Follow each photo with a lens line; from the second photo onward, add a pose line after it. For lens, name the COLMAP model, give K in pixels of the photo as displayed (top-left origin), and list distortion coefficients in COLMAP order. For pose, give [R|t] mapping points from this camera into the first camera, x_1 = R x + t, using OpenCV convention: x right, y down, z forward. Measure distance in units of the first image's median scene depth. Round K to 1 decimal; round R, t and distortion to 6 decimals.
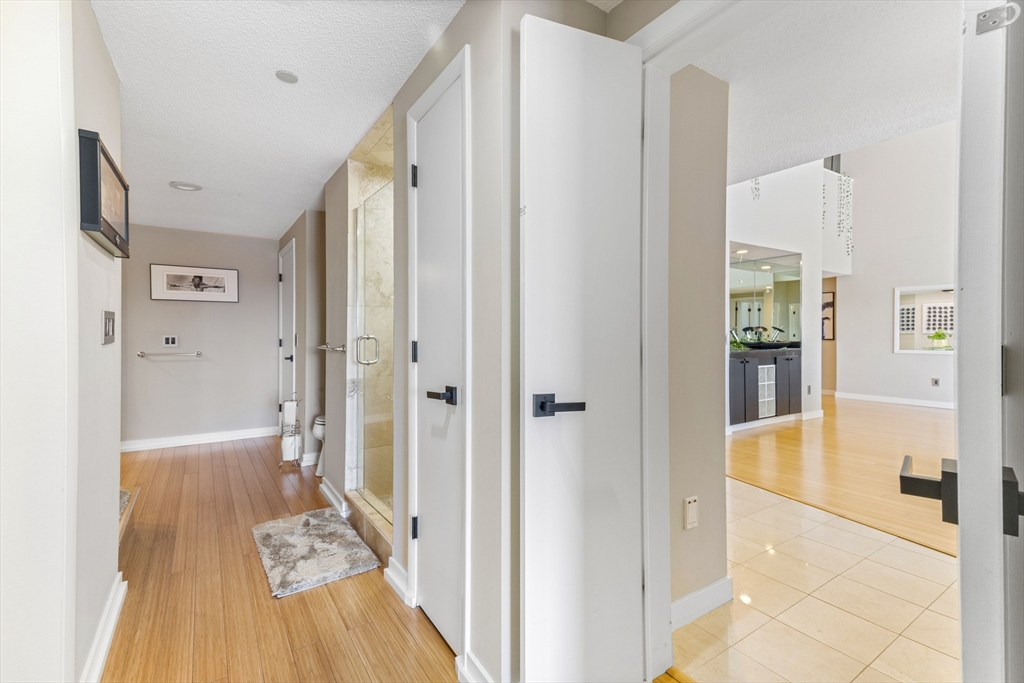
lens RADIAL K [[455.7, 0, 509.5], [0, 455.7, 335.9], [0, 0, 1]] dist [0.045716, -0.004337]
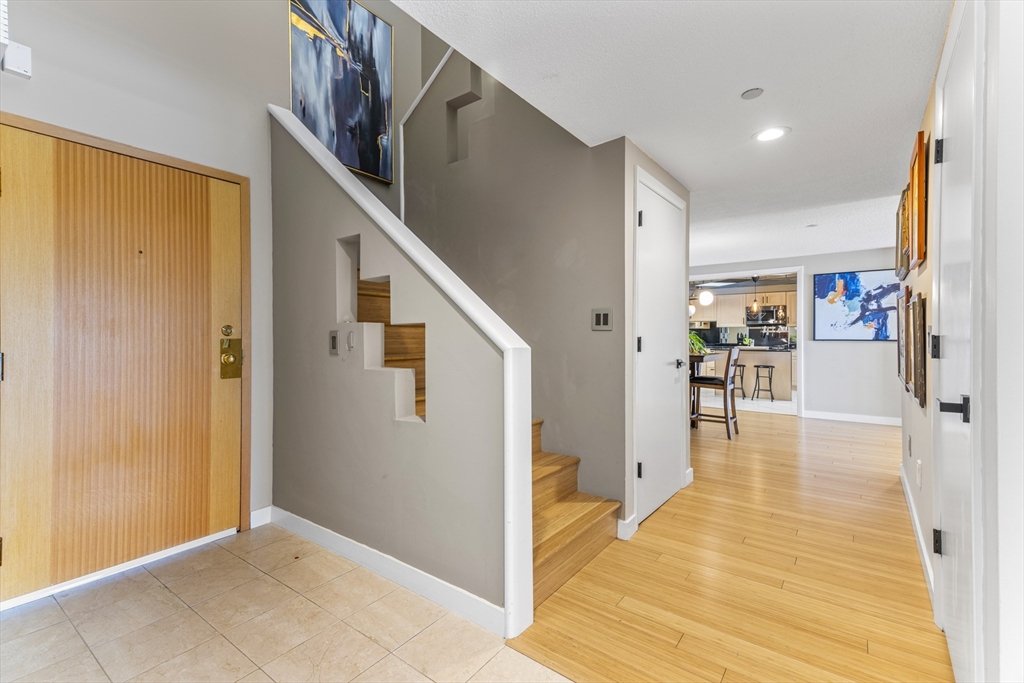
lens RADIAL K [[455.7, 0, 510.9], [0, 455.7, 336.4], [0, 0, 1]] dist [0.045716, -0.004337]
pose [[0.944387, 0.000581, 0.328837, -0.049667], [-0.000972, 0.999999, 0.001027, 0.001859], [-0.328836, -0.001289, 0.944386, 0.623075]]
